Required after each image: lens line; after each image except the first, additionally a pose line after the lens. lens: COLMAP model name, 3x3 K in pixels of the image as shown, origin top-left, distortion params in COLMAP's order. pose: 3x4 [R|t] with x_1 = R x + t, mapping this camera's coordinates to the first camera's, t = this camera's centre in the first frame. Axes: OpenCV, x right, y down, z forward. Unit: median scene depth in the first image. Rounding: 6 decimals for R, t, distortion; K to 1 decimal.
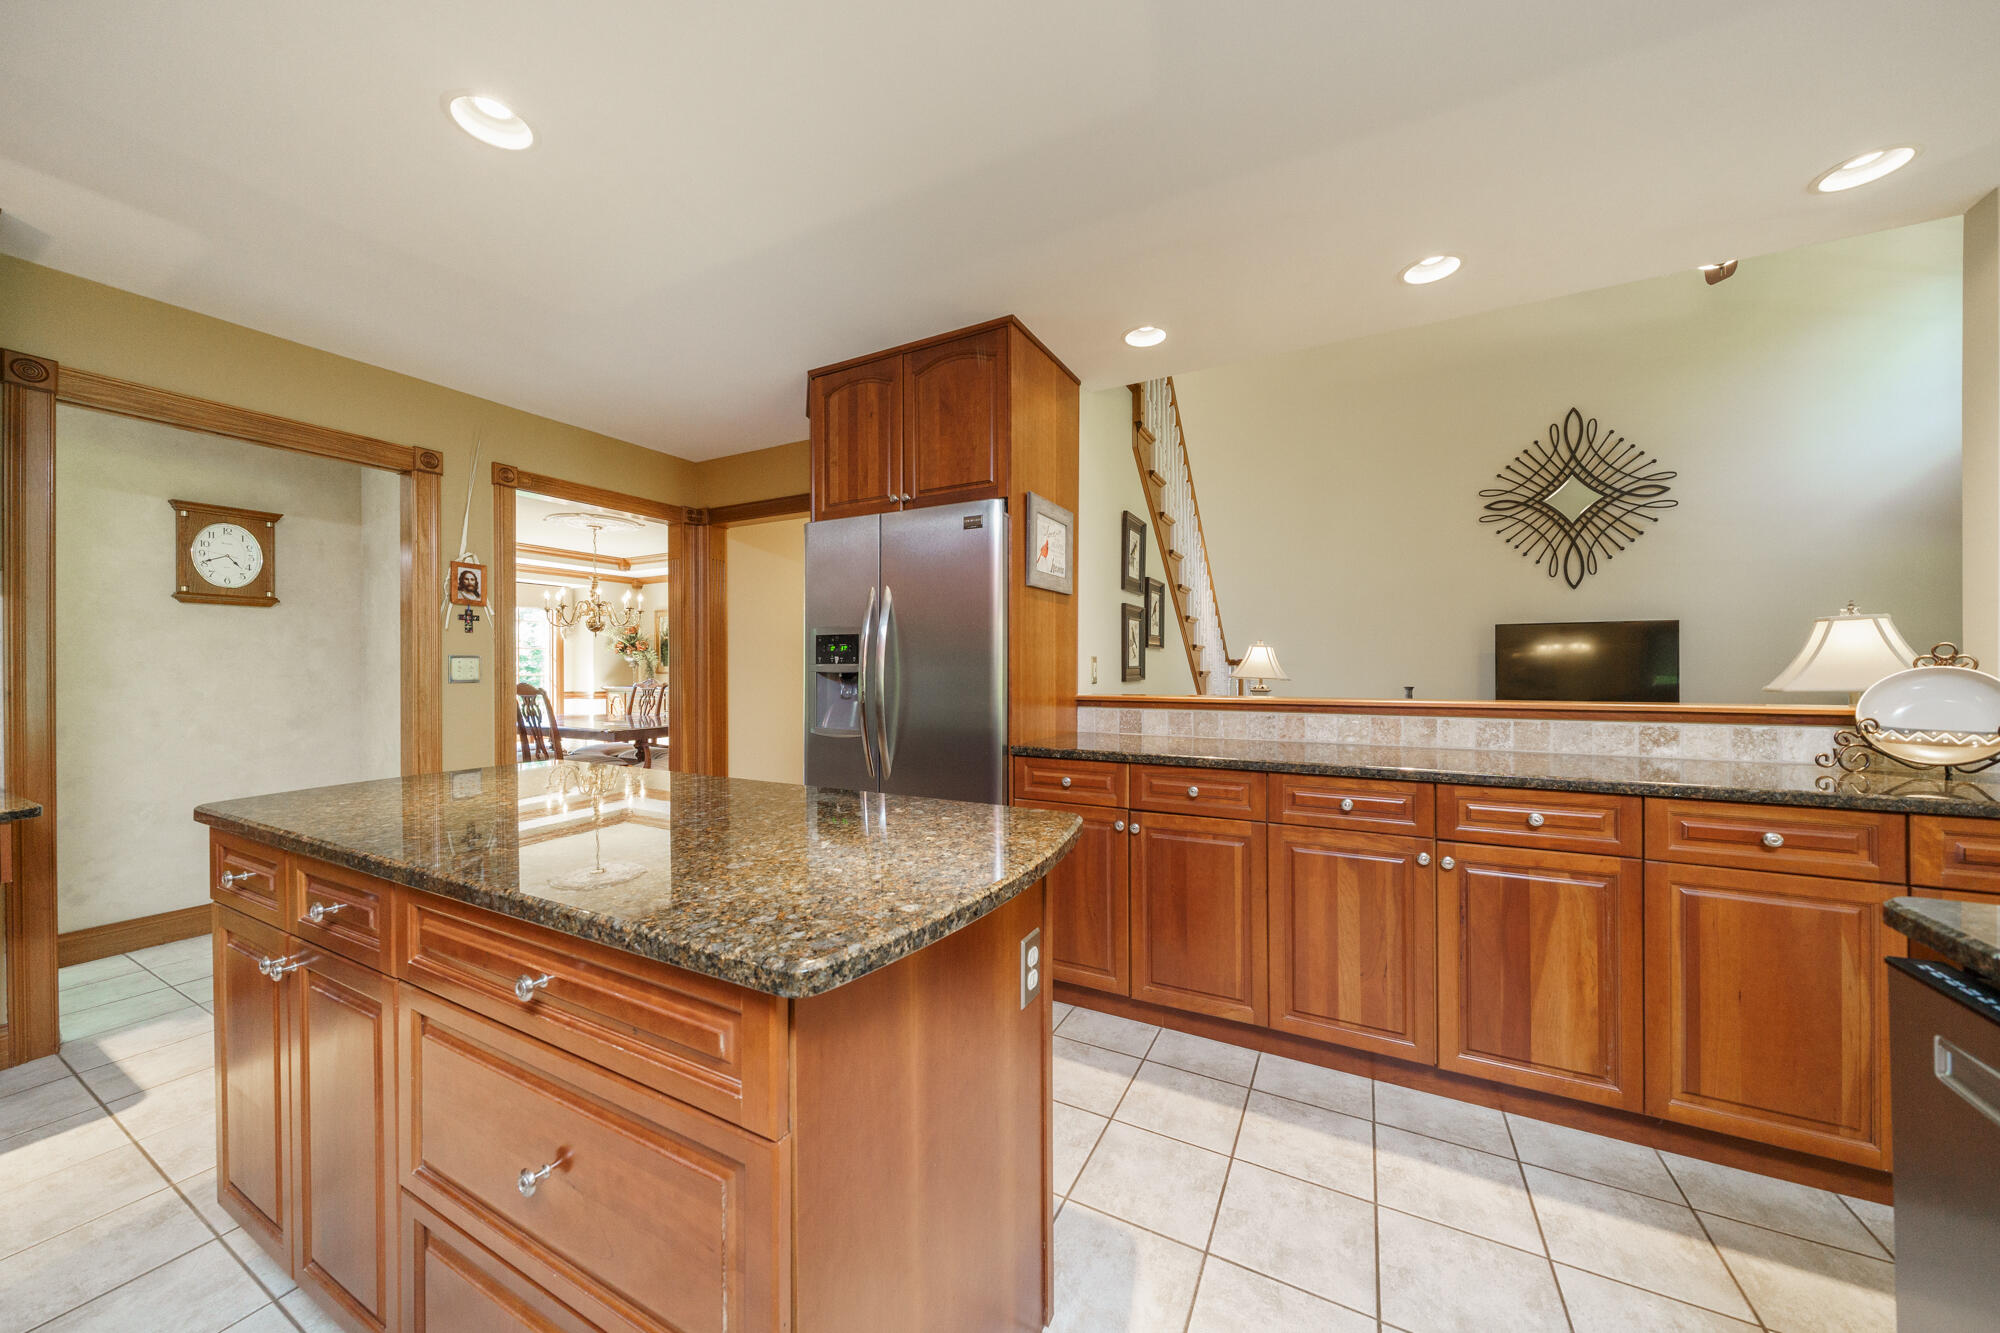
lens RADIAL K [[679.7, 0, 1003.2], [0, 679.7, 665.9], [0, 0, 1]] dist [-0.000462, 0.000043]
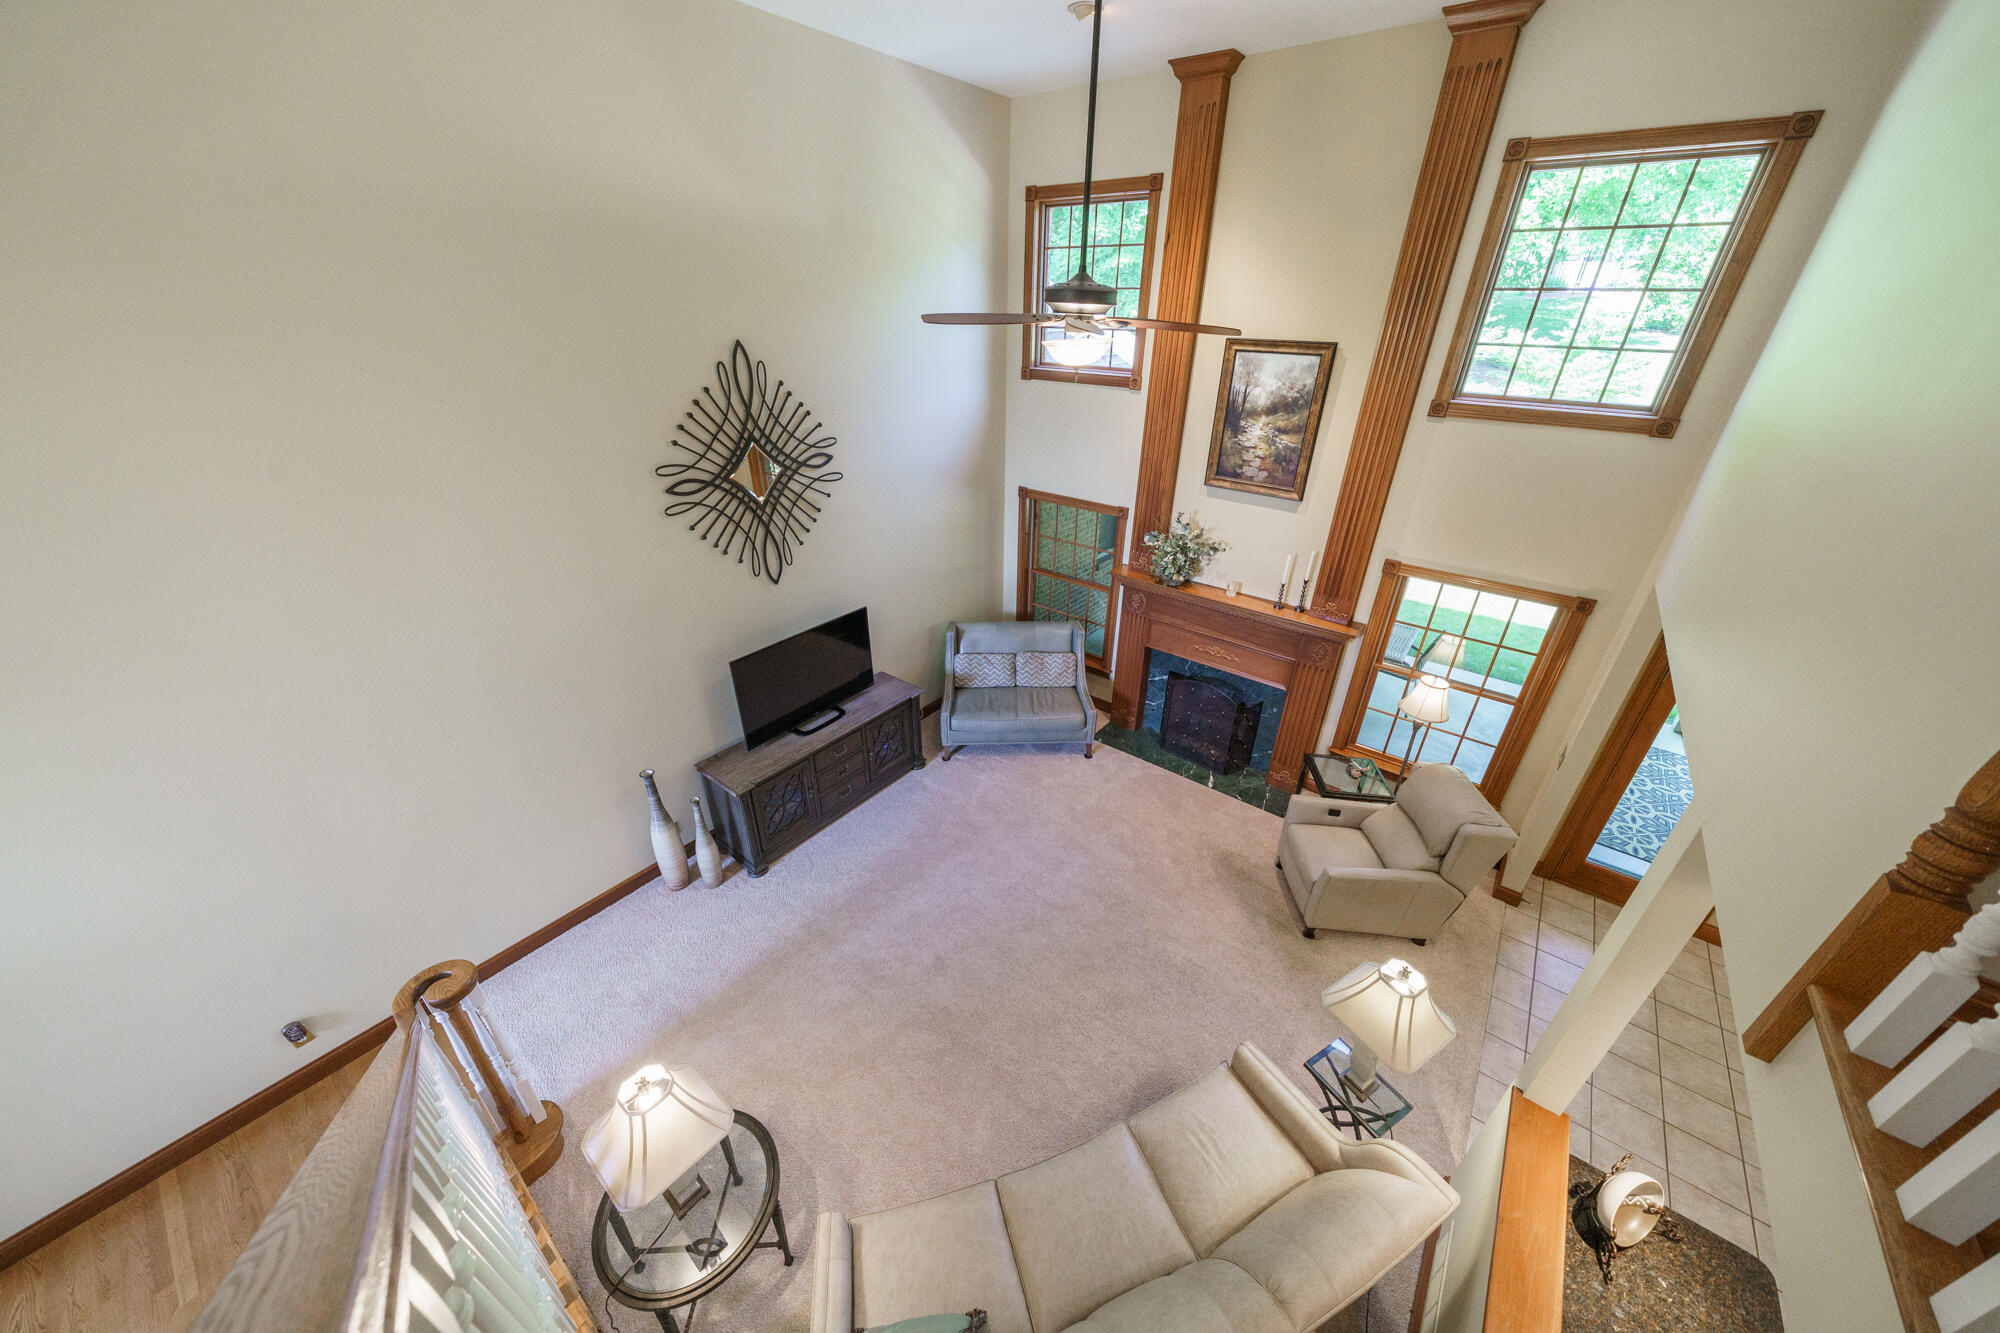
lens RADIAL K [[679.7, 0, 998.6], [0, 679.7, 665.1], [0, 0, 1]] dist [-0.000462, 0.000043]
pose [[0.184721, -0.467203, 0.864639, 0.130310], [-0.016643, 0.878165, 0.478067, -0.426077], [-0.982650, -0.102699, 0.154439, 0.596564]]
